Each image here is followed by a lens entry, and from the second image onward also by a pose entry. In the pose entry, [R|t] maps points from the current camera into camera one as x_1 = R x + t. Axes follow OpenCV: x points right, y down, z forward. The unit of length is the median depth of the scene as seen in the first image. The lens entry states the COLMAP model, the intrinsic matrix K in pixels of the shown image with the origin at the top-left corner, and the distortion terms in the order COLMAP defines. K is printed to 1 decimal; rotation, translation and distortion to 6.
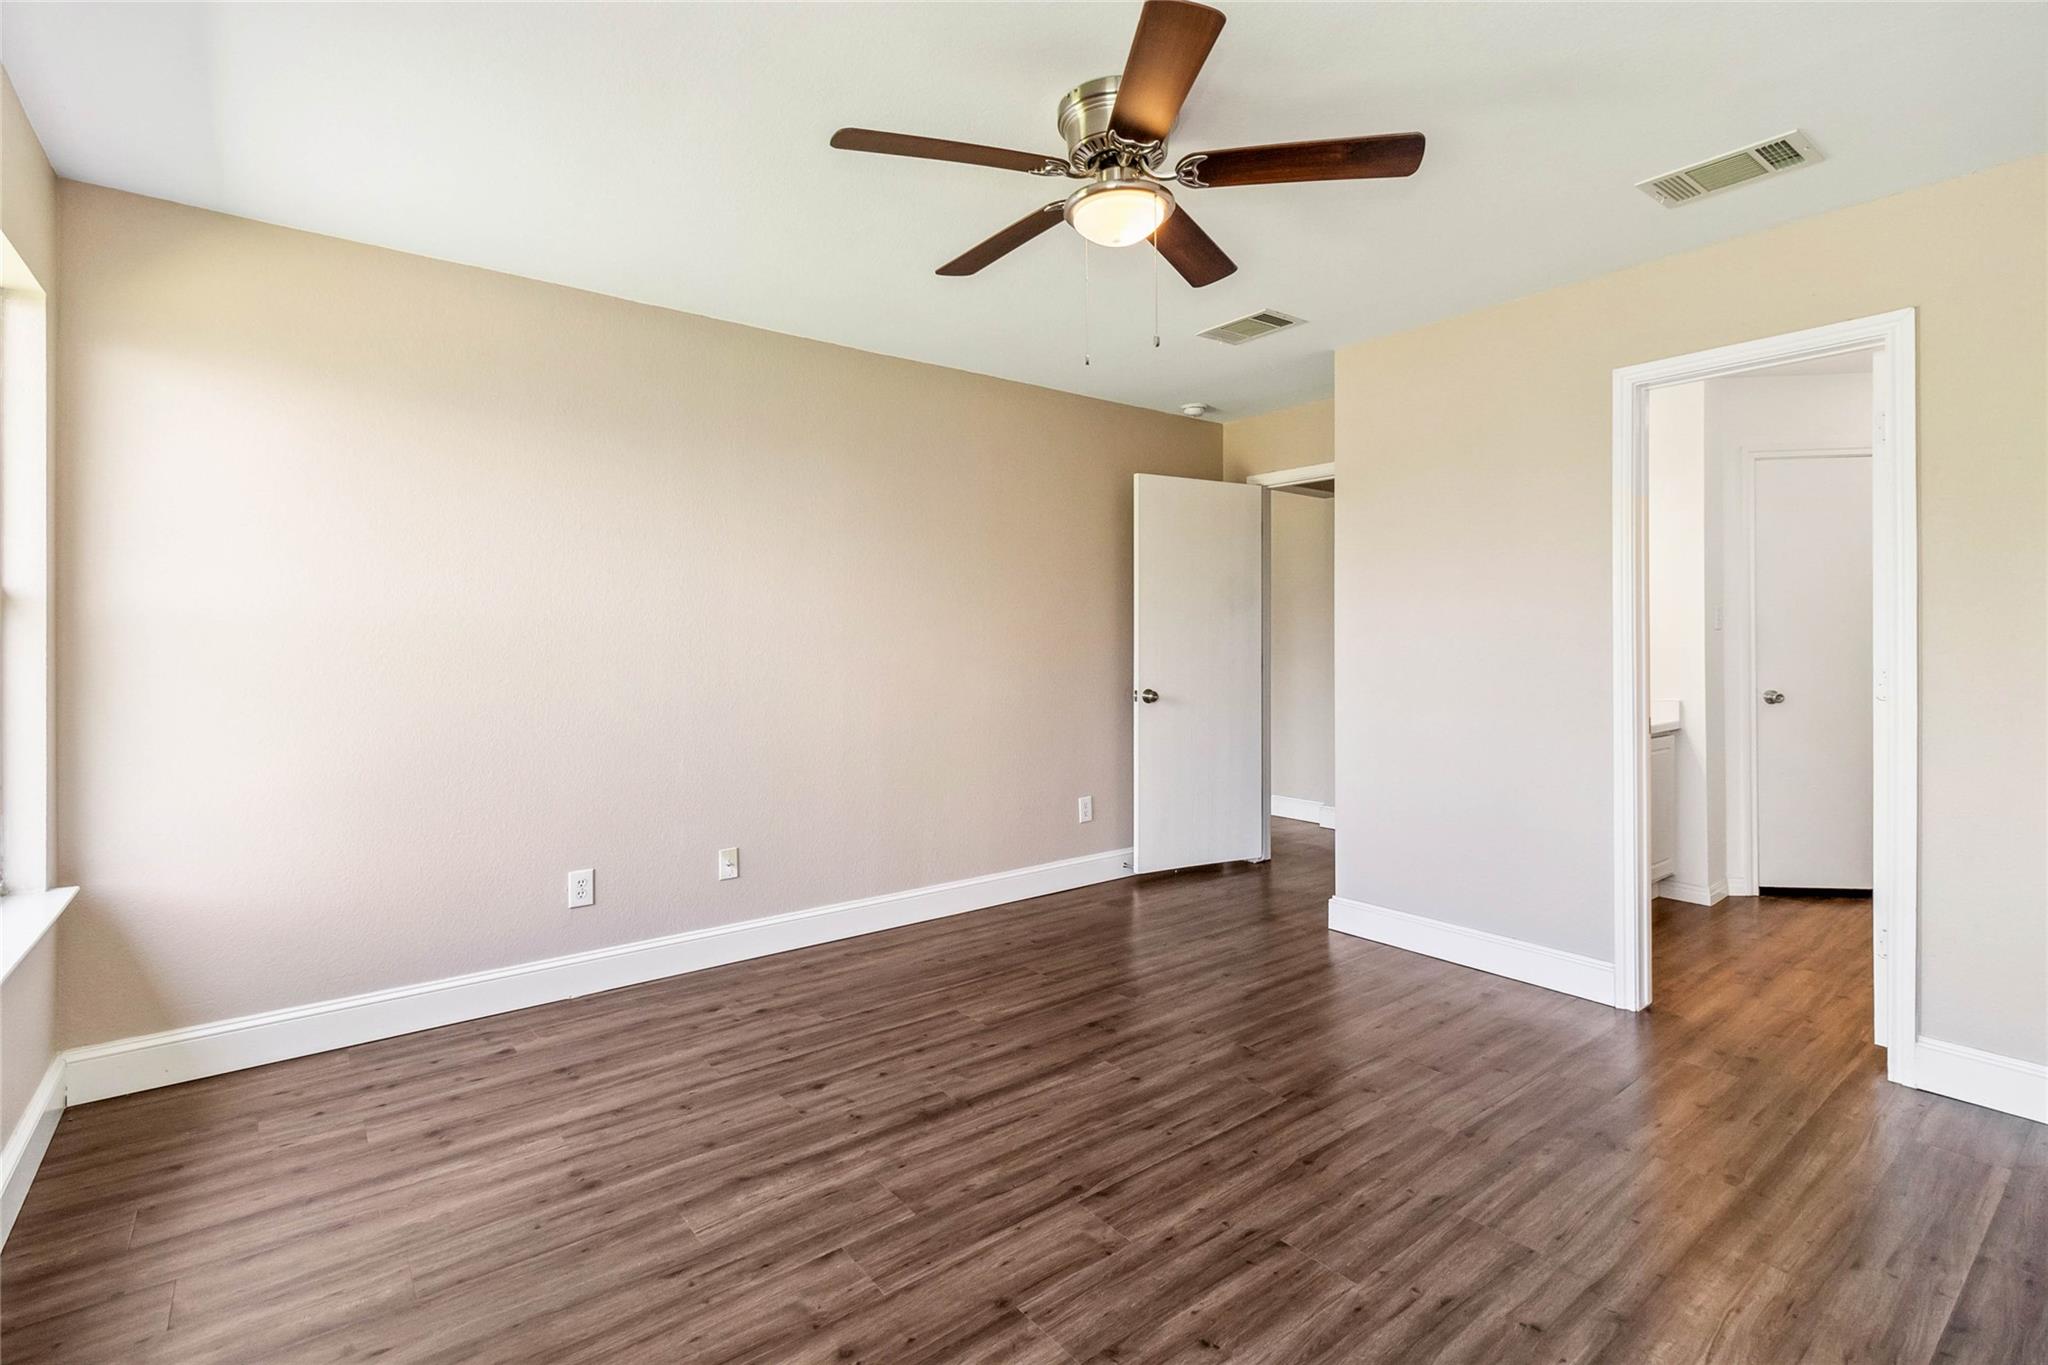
lens RADIAL K [[981.3, 0, 1026.9], [0, 981.3, 633.6], [0, 0, 1]] dist [0.004510, -0.000573]
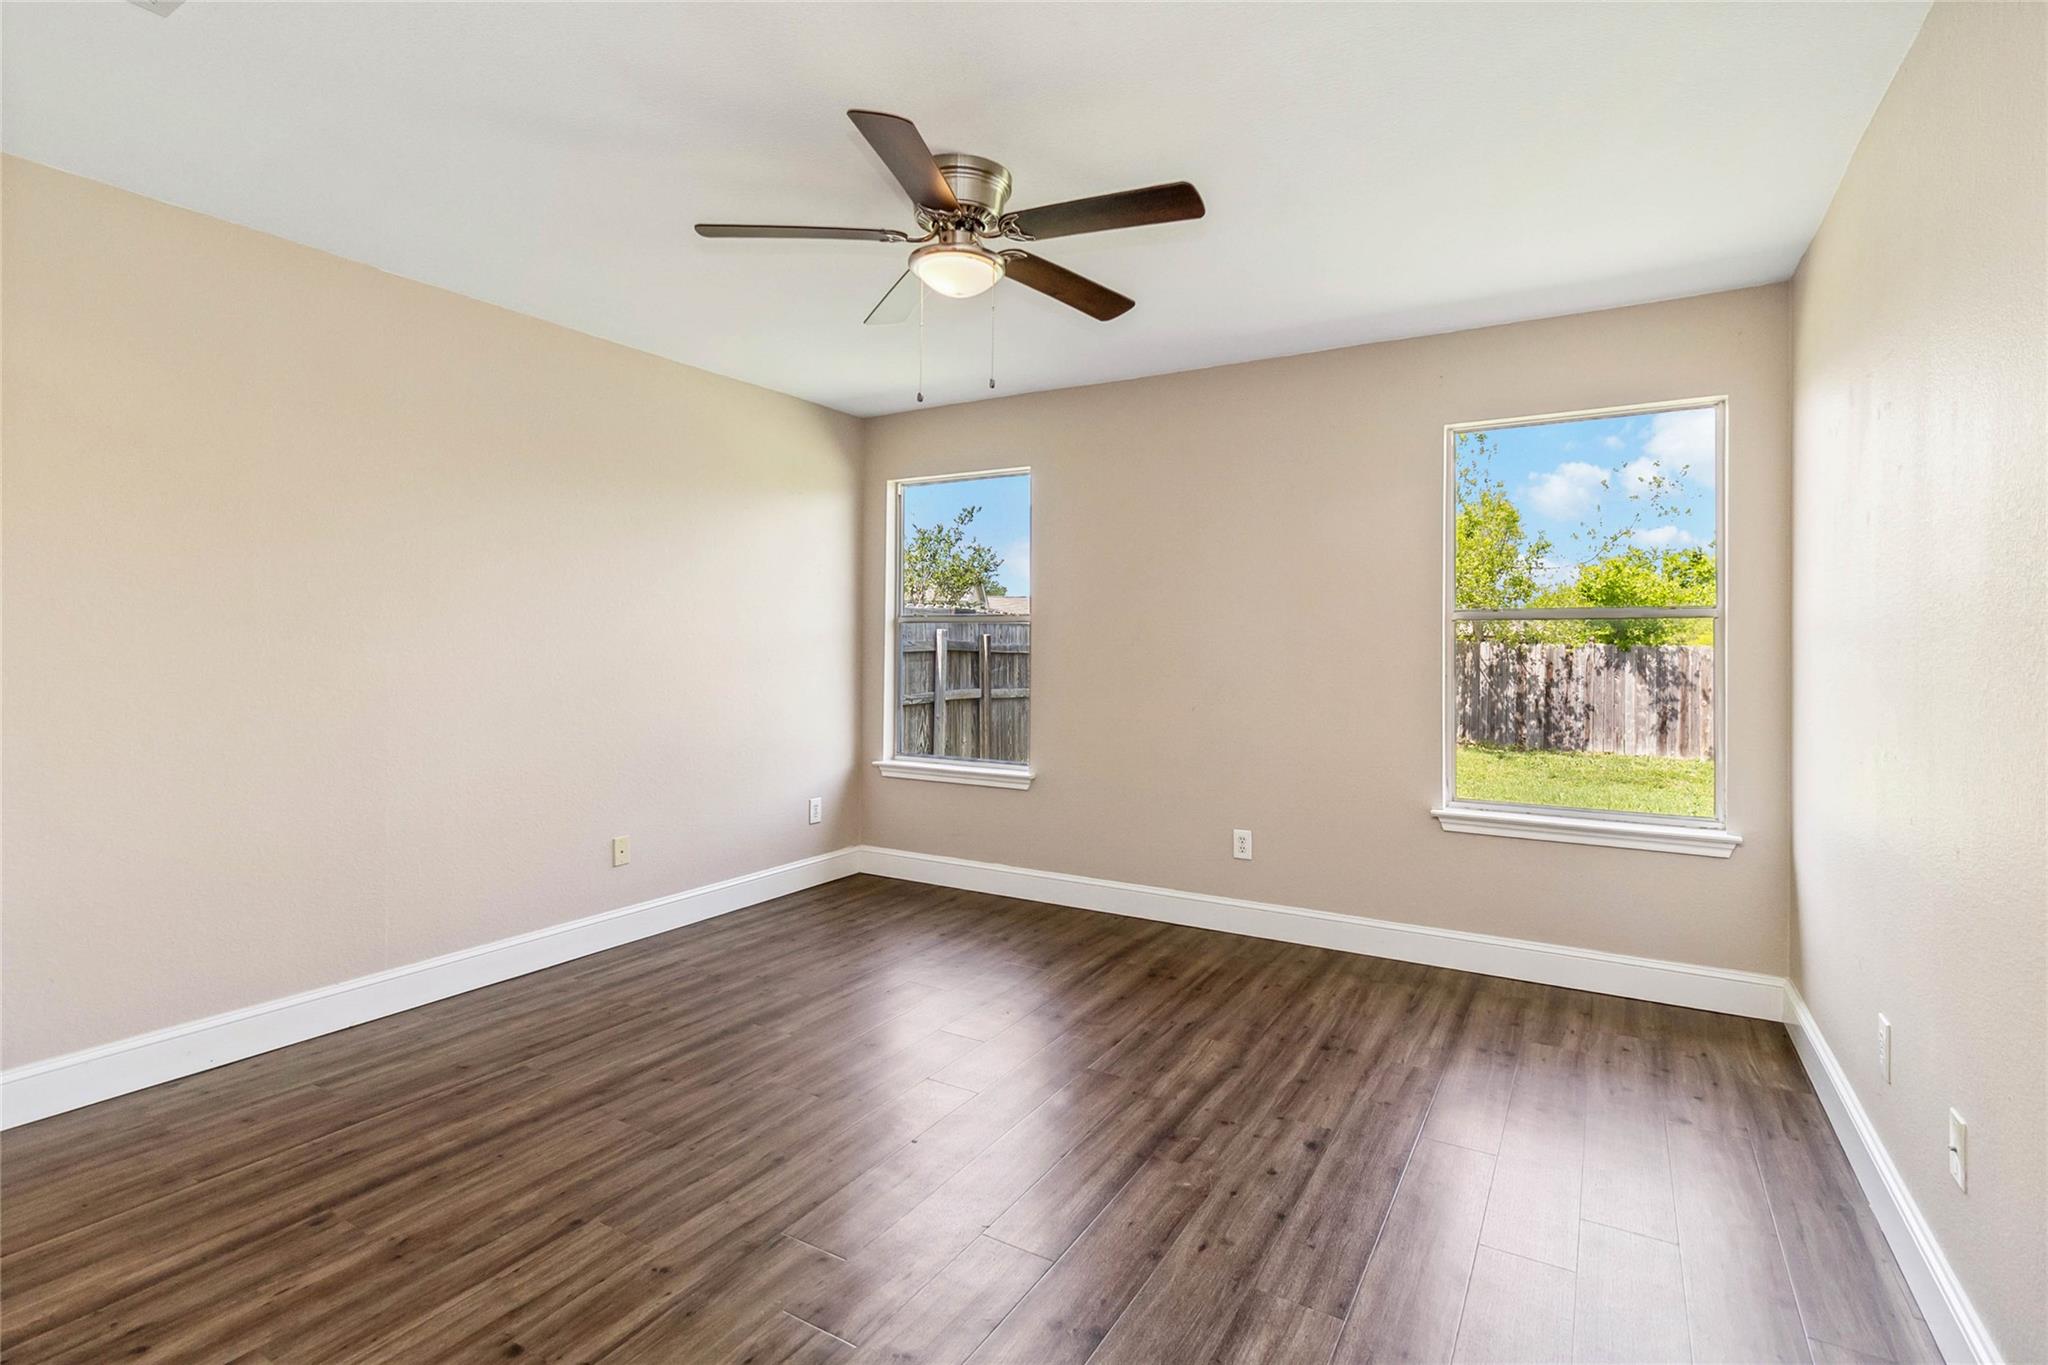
lens RADIAL K [[981.3, 0, 1026.9], [0, 981.3, 633.6], [0, 0, 1]] dist [0.004510, -0.000573]
pose [[-0.934503, -0.005443, -0.355914, 0.416721], [-0.001047, 0.999921, -0.012544, 0.008203], [0.355954, -0.011350, -0.934434, 2.076002]]
